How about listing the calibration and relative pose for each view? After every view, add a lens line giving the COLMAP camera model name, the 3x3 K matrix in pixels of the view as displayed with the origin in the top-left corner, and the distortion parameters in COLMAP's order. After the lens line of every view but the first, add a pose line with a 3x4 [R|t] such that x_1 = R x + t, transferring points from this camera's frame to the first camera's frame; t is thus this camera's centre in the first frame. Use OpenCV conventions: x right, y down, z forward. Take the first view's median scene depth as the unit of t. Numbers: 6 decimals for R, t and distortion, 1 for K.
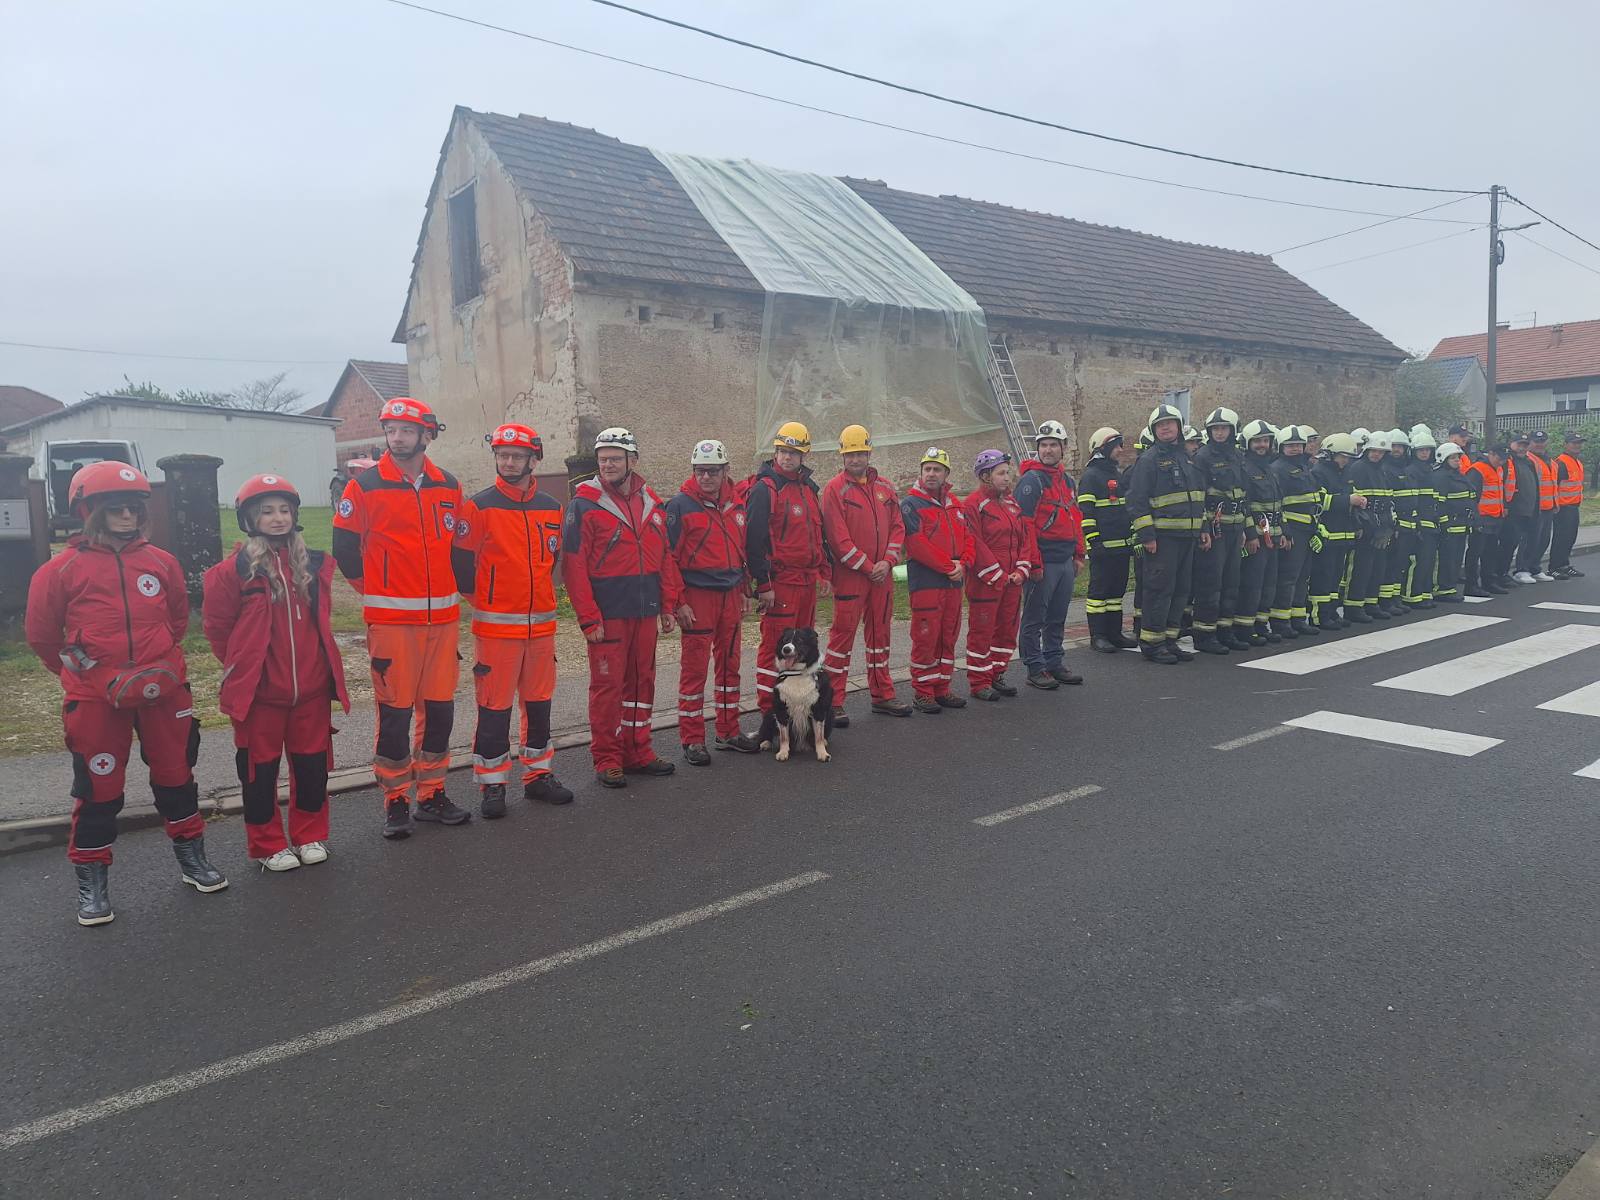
lens RADIAL K [[1101.1, 0, 798.2], [0, 1101.1, 617.9], [0, 0, 1]] dist [0.079555, -0.087633]
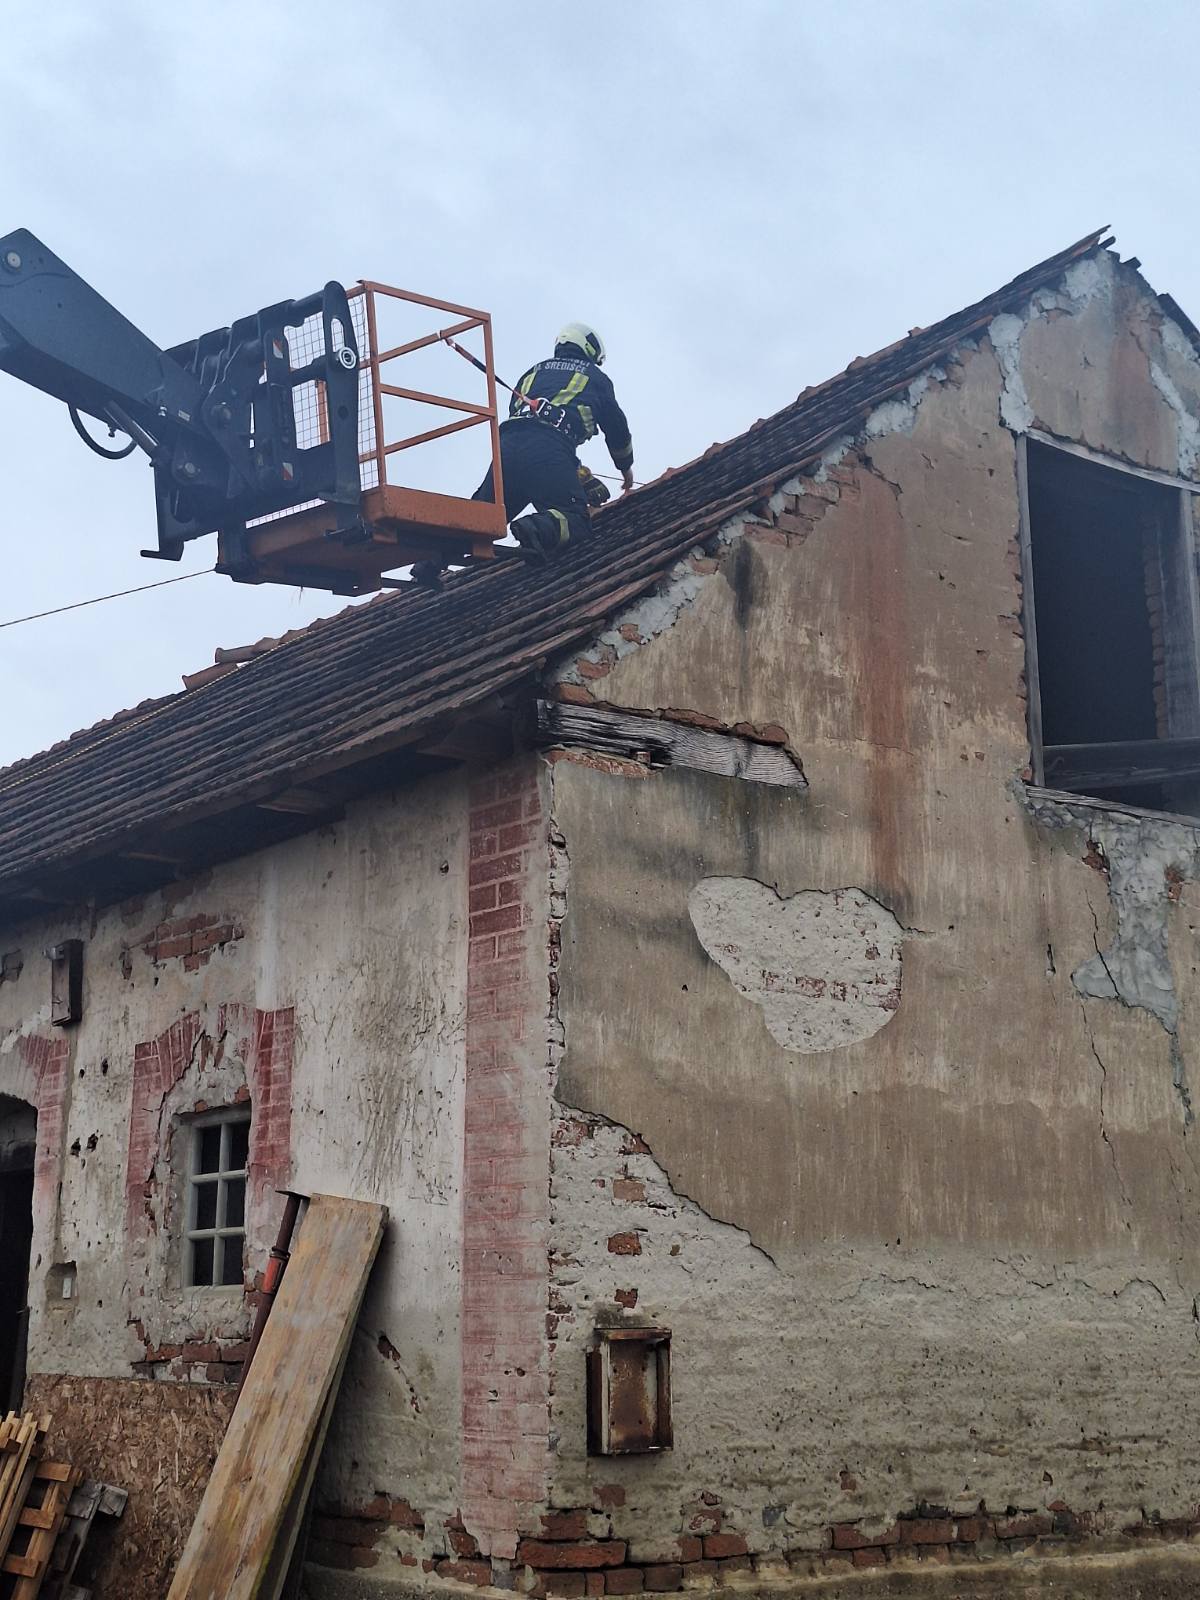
lens RADIAL K [[2142.6, 0, 587.4], [0, 2142.6, 800.7], [0, 0, 1]] dist [0.099350, 0.000000]
pose [[0.001680, 0.266102, 0.963943, -0.974935], [0.106630, 0.958402, -0.264758, -0.174505], [-0.994297, 0.103230, -0.026764, 1.338392]]
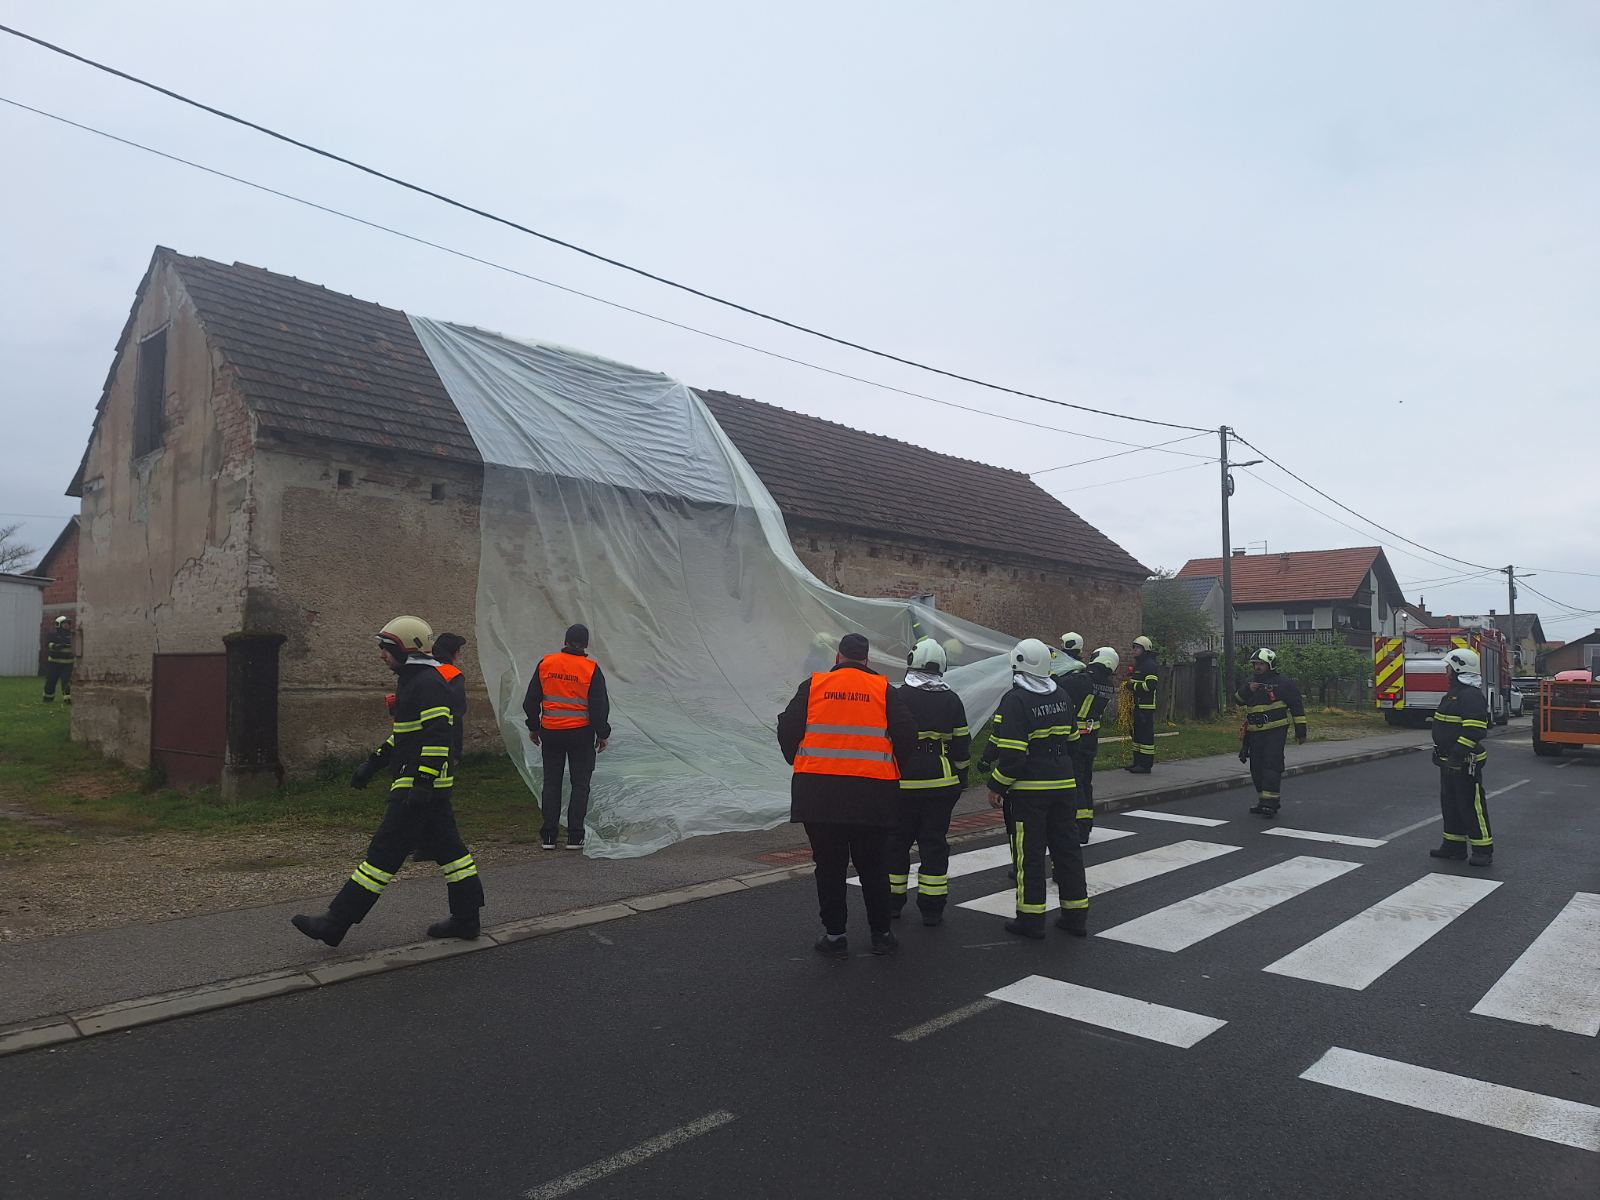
lens RADIAL K [[1101.1, 0, 803.4], [0, 1101.1, 615.7], [0, 0, 1]] dist [0.079555, -0.087633]
pose [[0.983689, 0.045777, 0.173957, 0.072121], [-0.015796, 0.985323, -0.169965, -0.020446], [-0.179184, 0.164445, 0.969975, 0.087867]]
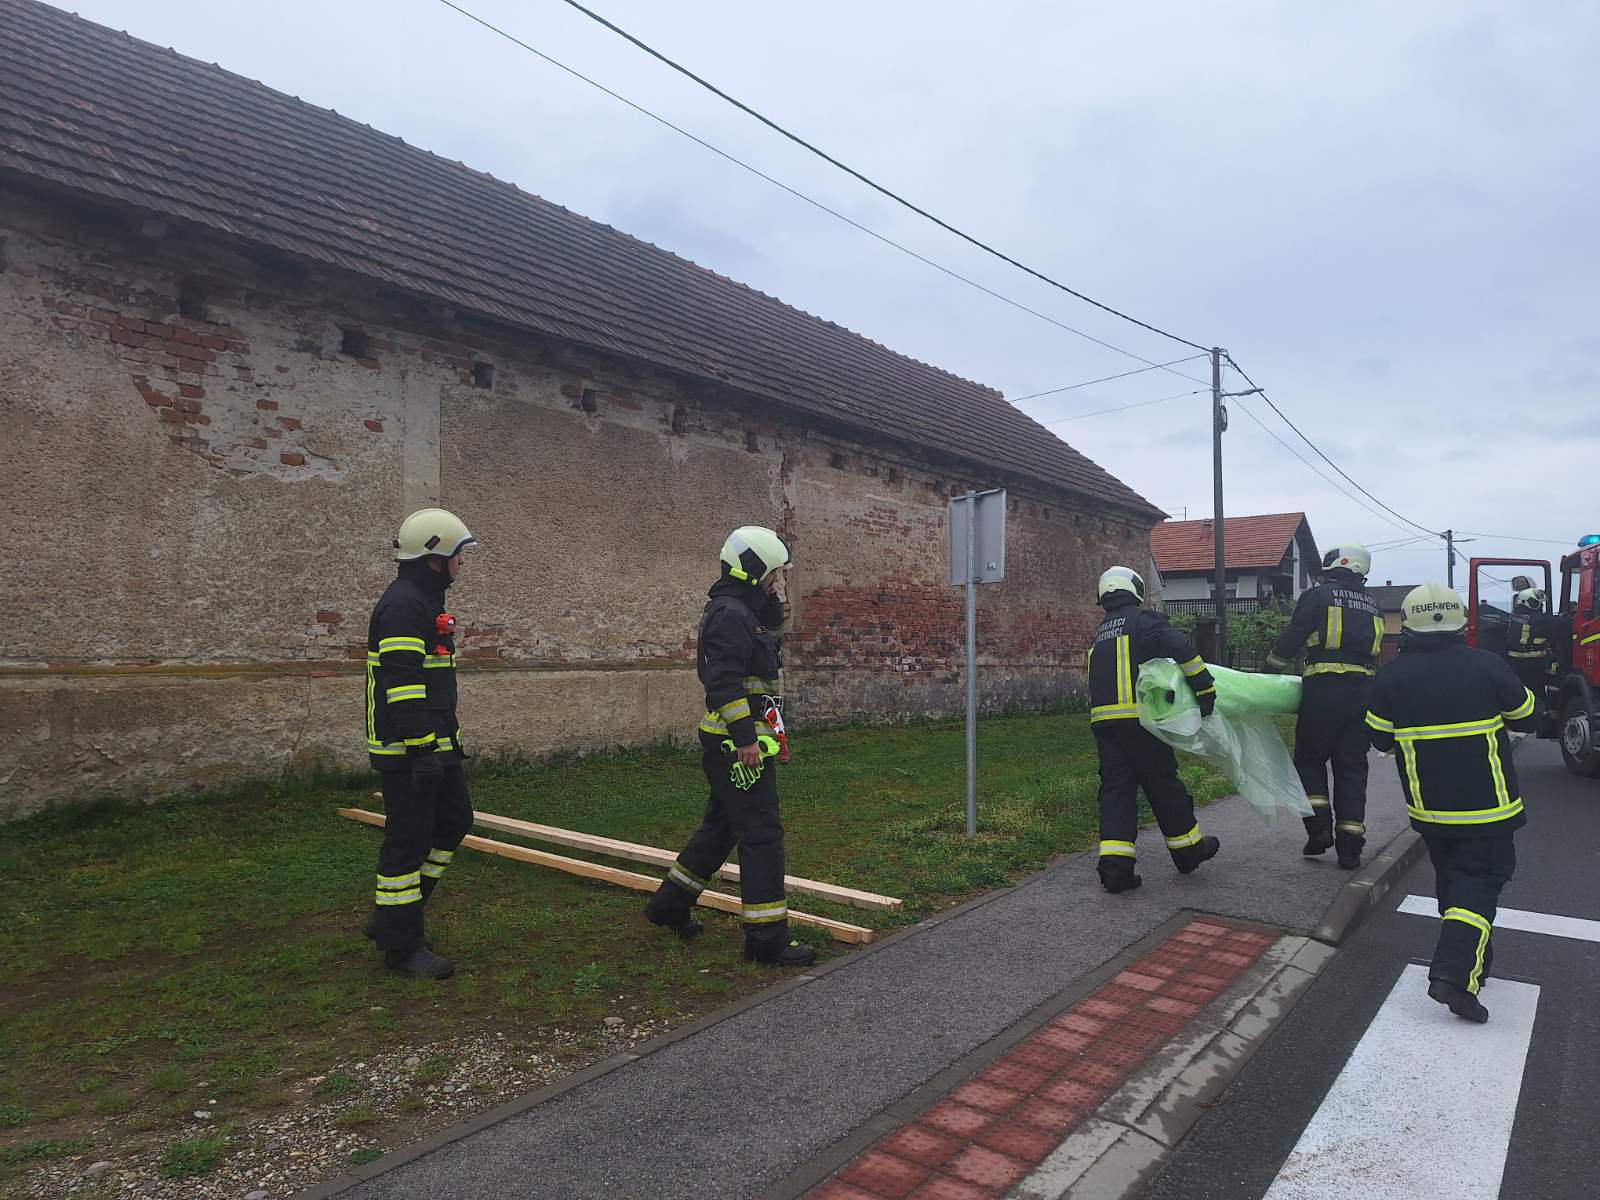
lens RADIAL K [[1077.9, 0, 804.2], [0, 1077.9, 620.2], [0, 0, 1]] dist [0.042736, -0.035332]
pose [[0.961673, 0.041162, 0.271093, 0.128867], [-0.001894, 0.989642, -0.143545, -0.072332], [-0.274193, 0.137530, 0.951790, 0.558543]]
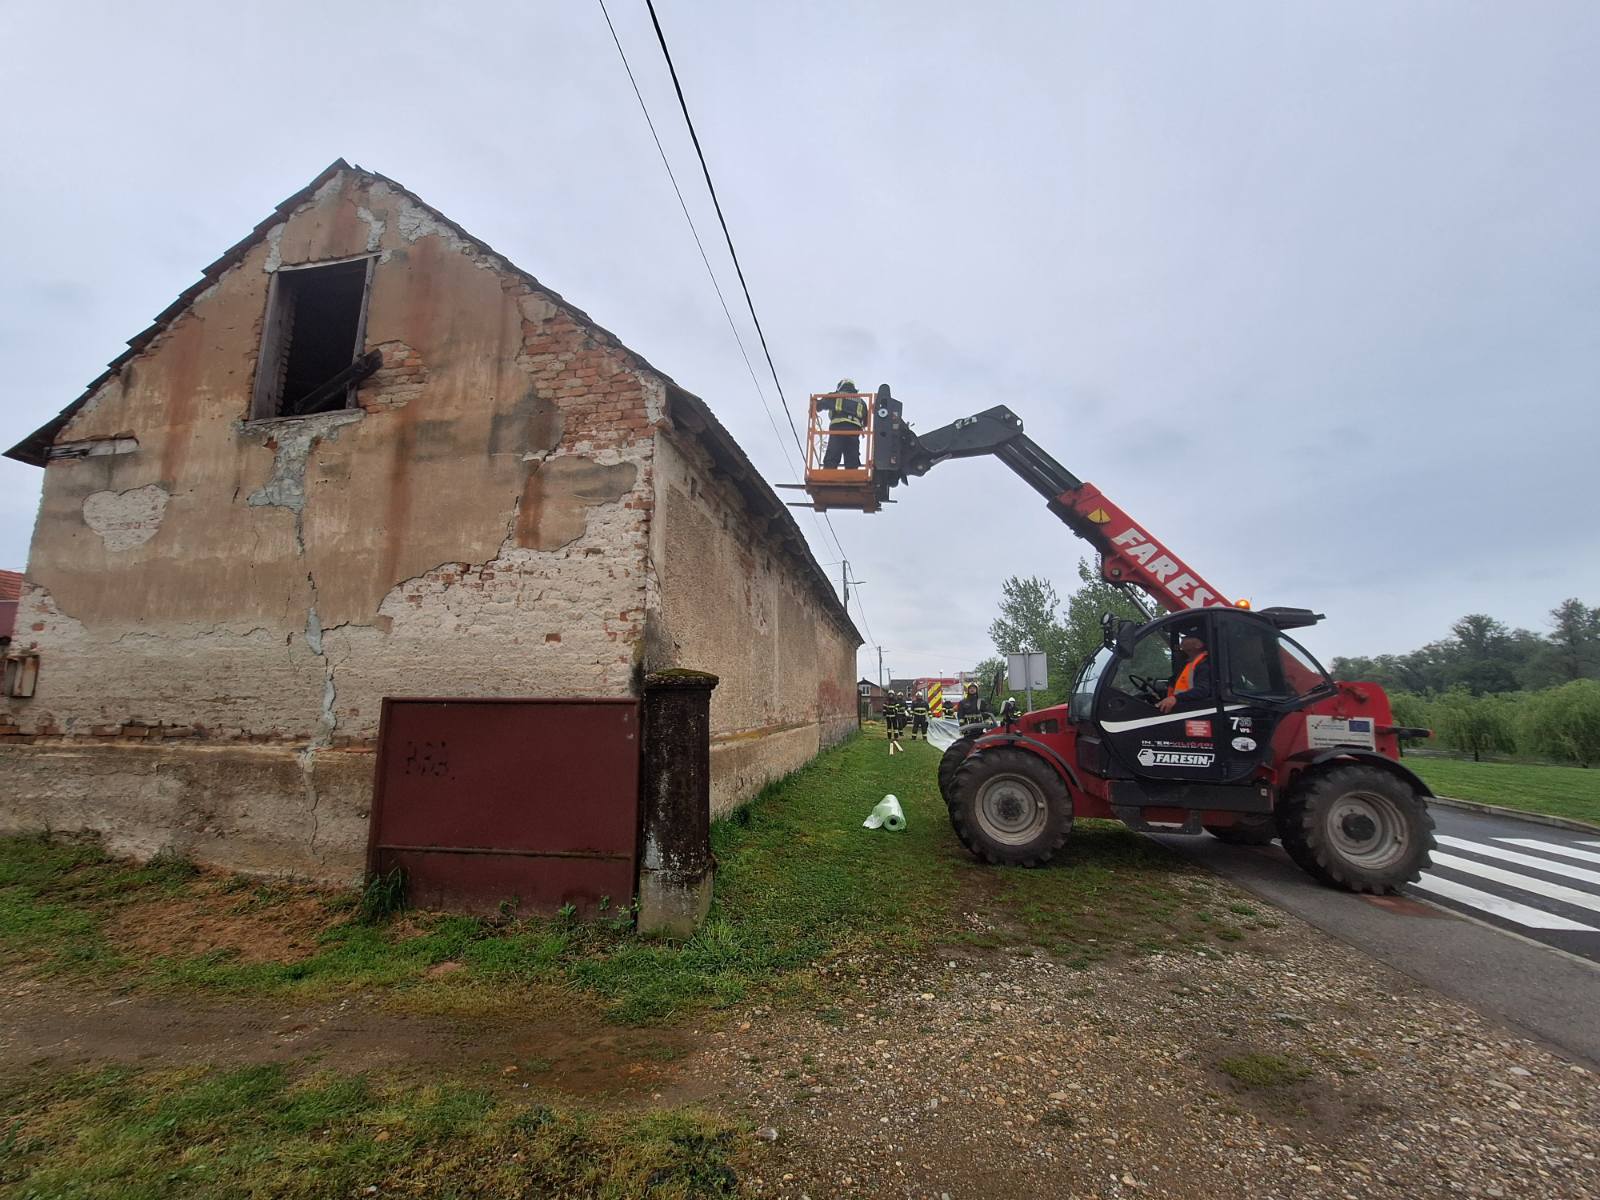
lens RADIAL K [[640.5, 0, 789.9], [0, 640.5, 592.1], [0, 0, 1]] dist [-0.010530, 0.000723]
pose [[0.726310, 0.146223, 0.671634, -0.373342], [0.055129, 0.961572, -0.268962, -0.087518], [-0.685153, 0.232377, 0.690338, 0.676545]]
